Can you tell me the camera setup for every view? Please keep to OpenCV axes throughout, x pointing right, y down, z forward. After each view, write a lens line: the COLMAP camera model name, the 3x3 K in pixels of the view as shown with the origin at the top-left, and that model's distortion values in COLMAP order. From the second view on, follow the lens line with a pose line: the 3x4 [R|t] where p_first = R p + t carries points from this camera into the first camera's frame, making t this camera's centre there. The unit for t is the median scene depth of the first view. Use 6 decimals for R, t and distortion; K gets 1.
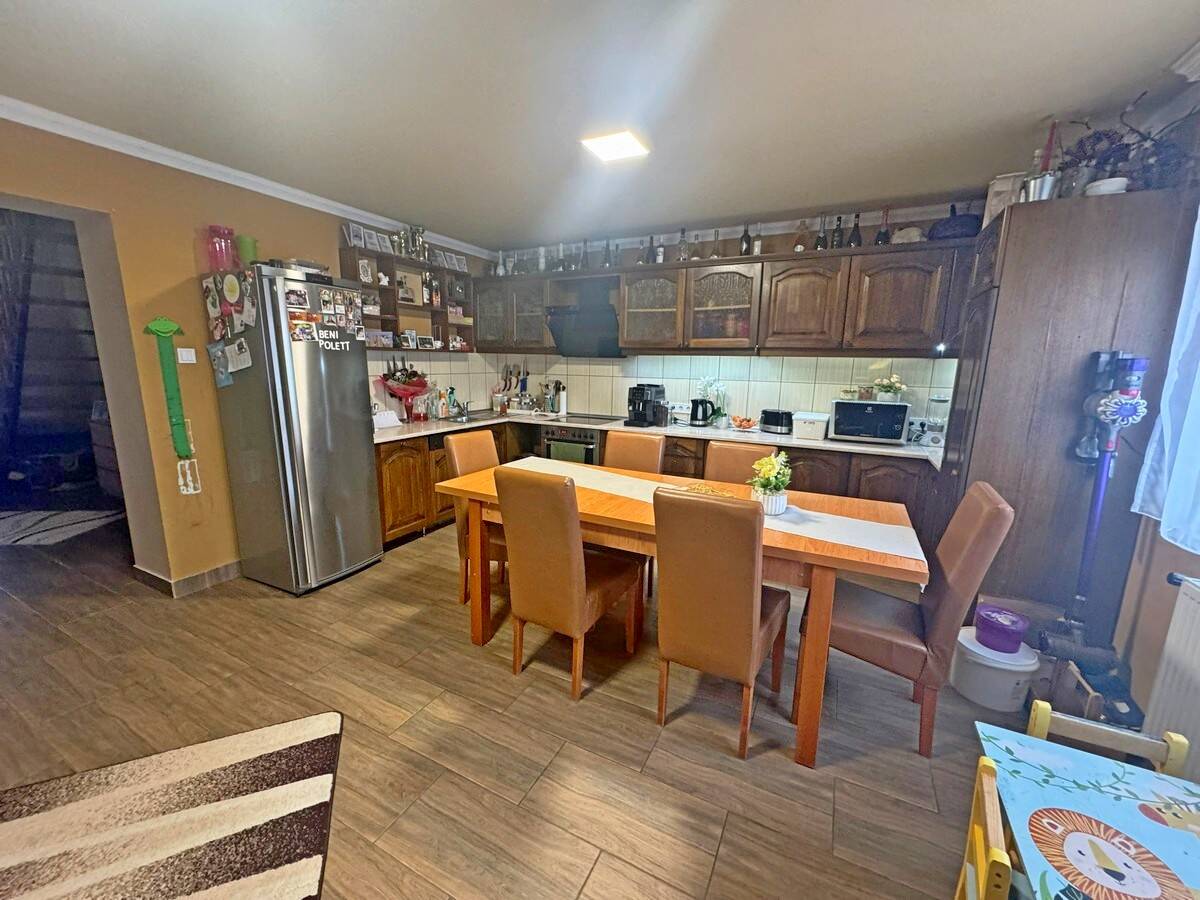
lens RADIAL K [[481.0, 0, 597.0], [0, 481.0, 447.9], [0, 0, 1]] dist [-0.003524, 0.000196]
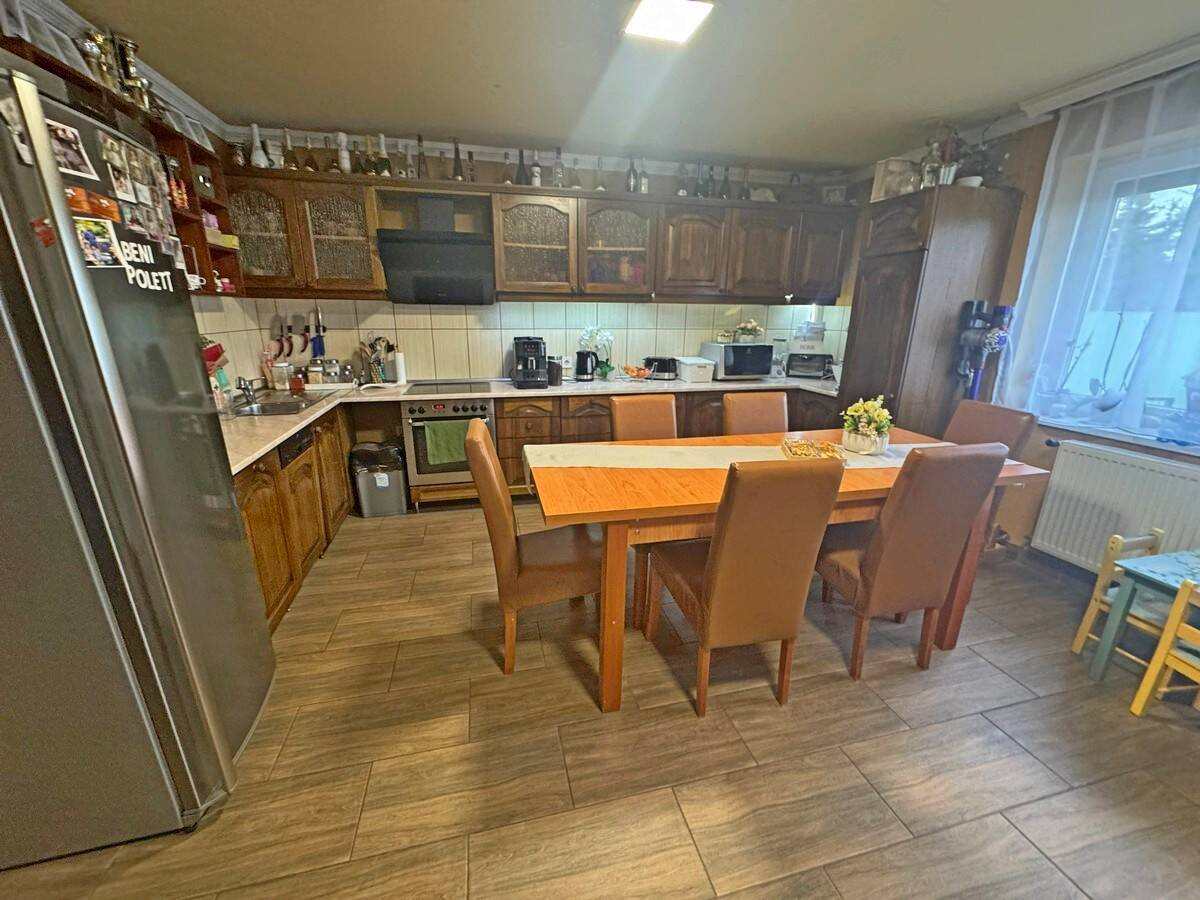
lens RADIAL K [[481.0, 0, 599.0], [0, 481.0, 449.0], [0, 0, 1]] dist [-0.003524, 0.000196]
pose [[0.753878, -0.191208, 0.628576, -0.550012], [0.121581, 0.980792, 0.152531, -0.079949], [-0.645667, -0.038567, 0.762644, 0.402215]]
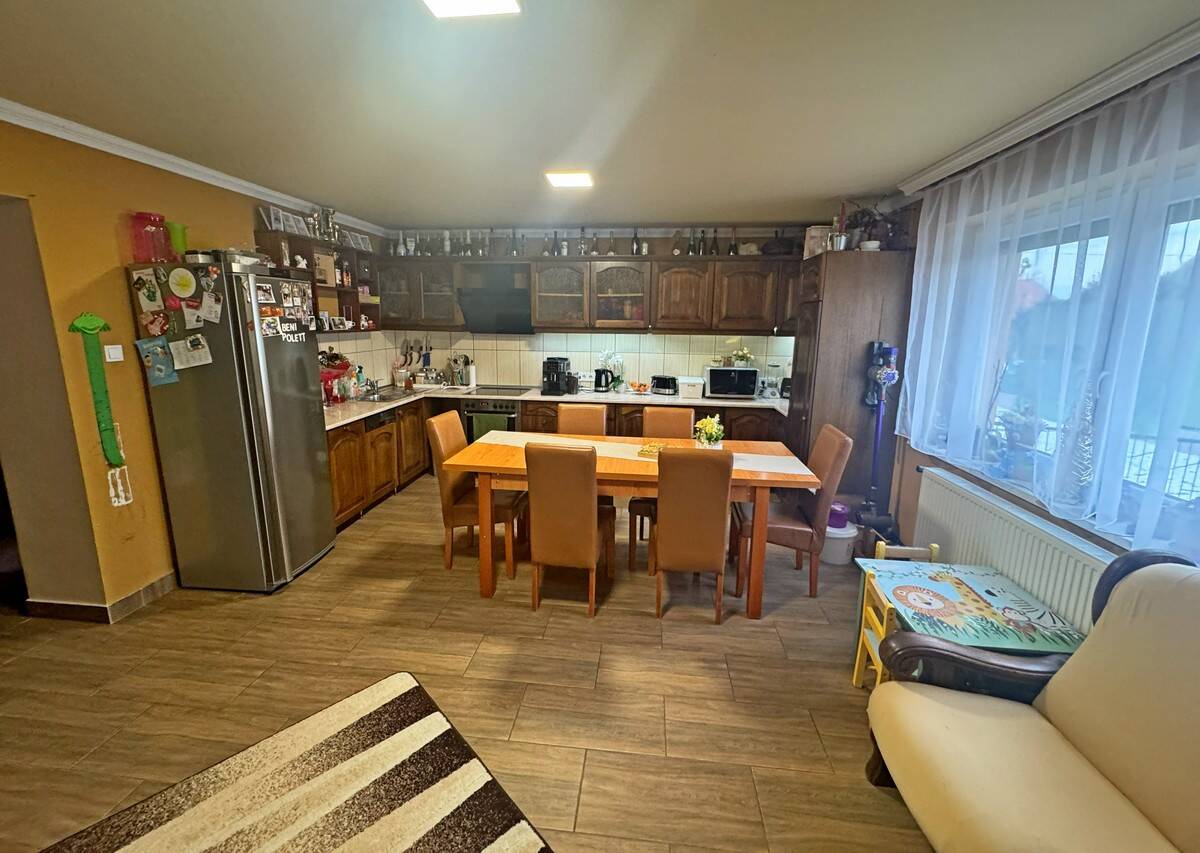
lens RADIAL K [[482.8, 0, 600.2], [0, 482.8, 400.5], [0, 0, 1]] dist [-0.007037, 0.000781]
pose [[0.932291, -0.065018, 0.355819, -0.320481], [0.066984, 0.997731, 0.006806, -0.046910], [-0.355454, 0.017489, 0.934530, -0.166736]]
